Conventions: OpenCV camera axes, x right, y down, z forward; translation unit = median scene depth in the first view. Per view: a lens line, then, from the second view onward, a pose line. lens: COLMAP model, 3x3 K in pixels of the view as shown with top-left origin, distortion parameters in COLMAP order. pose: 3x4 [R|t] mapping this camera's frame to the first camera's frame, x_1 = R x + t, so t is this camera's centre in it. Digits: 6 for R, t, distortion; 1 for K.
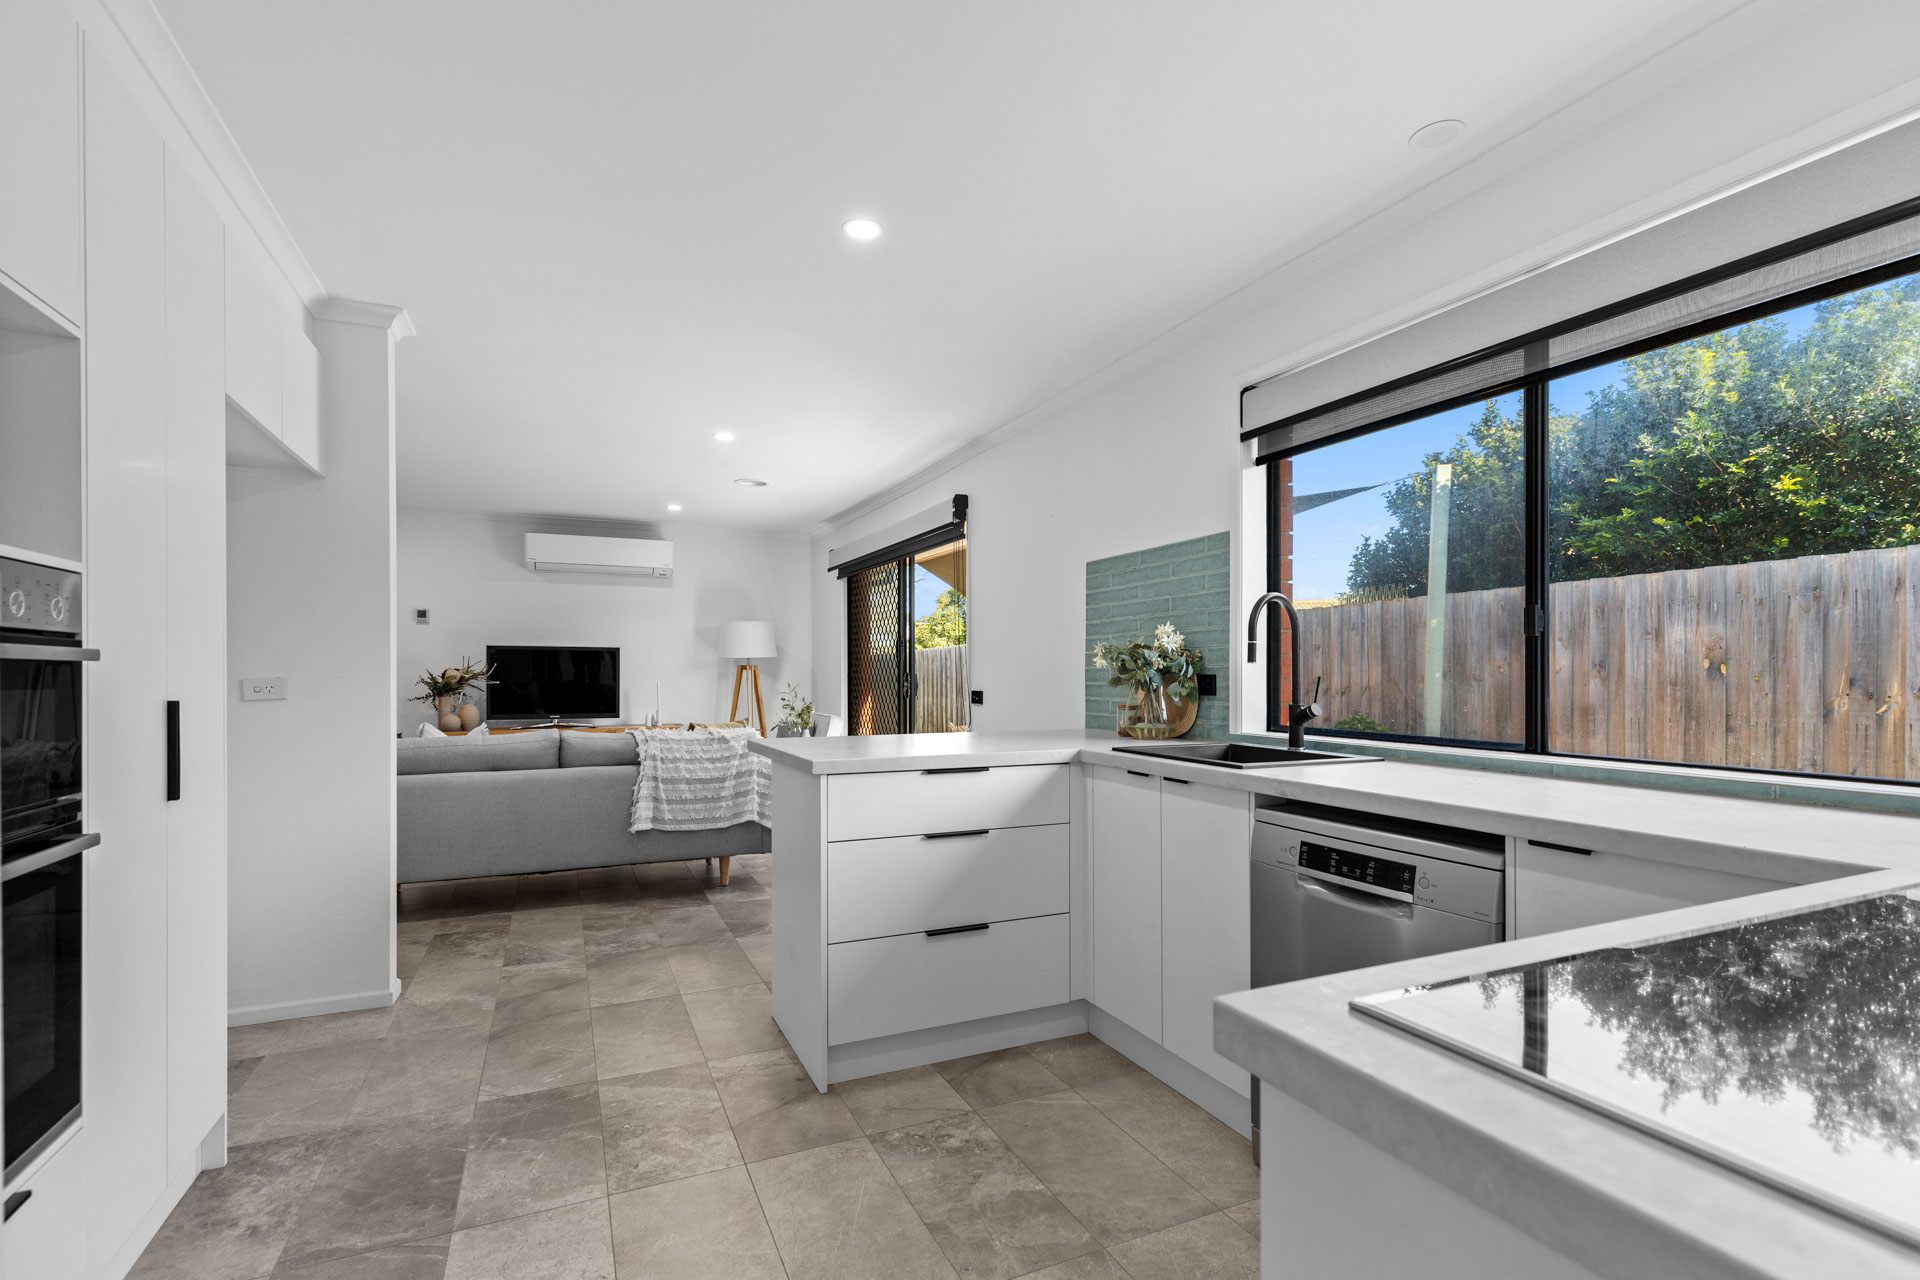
lens RADIAL K [[870.2, 0, 947.6], [0, 870.2, 670.2], [0, 0, 1]] dist [0.000059, -0.000640]
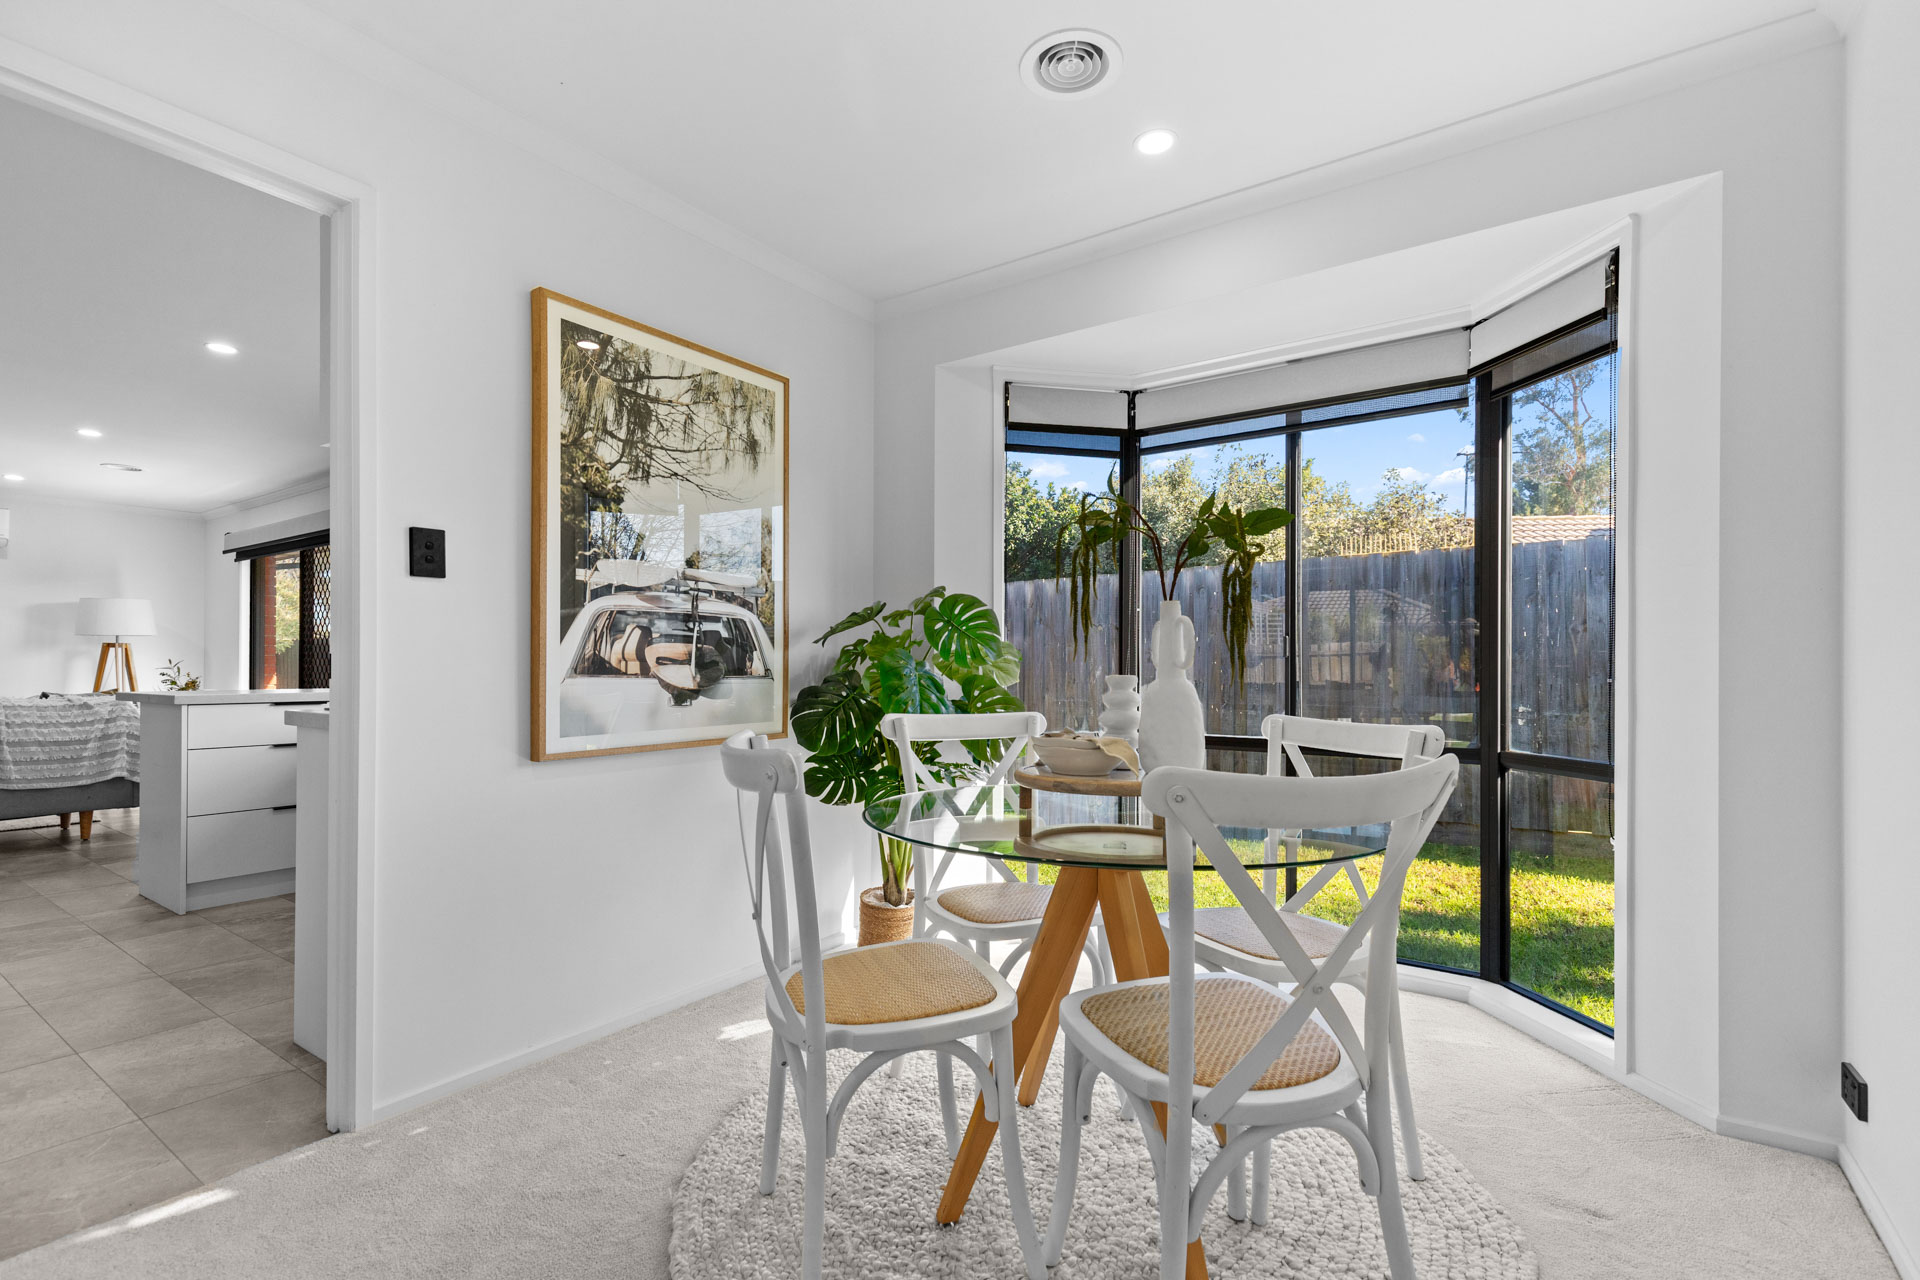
lens RADIAL K [[870.2, 0, 964.2], [0, 870.2, 659.5], [0, 0, 1]] dist [0.000059, -0.000640]
pose [[0.853658, 0.006194, 0.520798, 0.122203], [-0.003634, 0.999976, -0.005937, 0.024551], [-0.520822, 0.003176, 0.853659, -0.536920]]
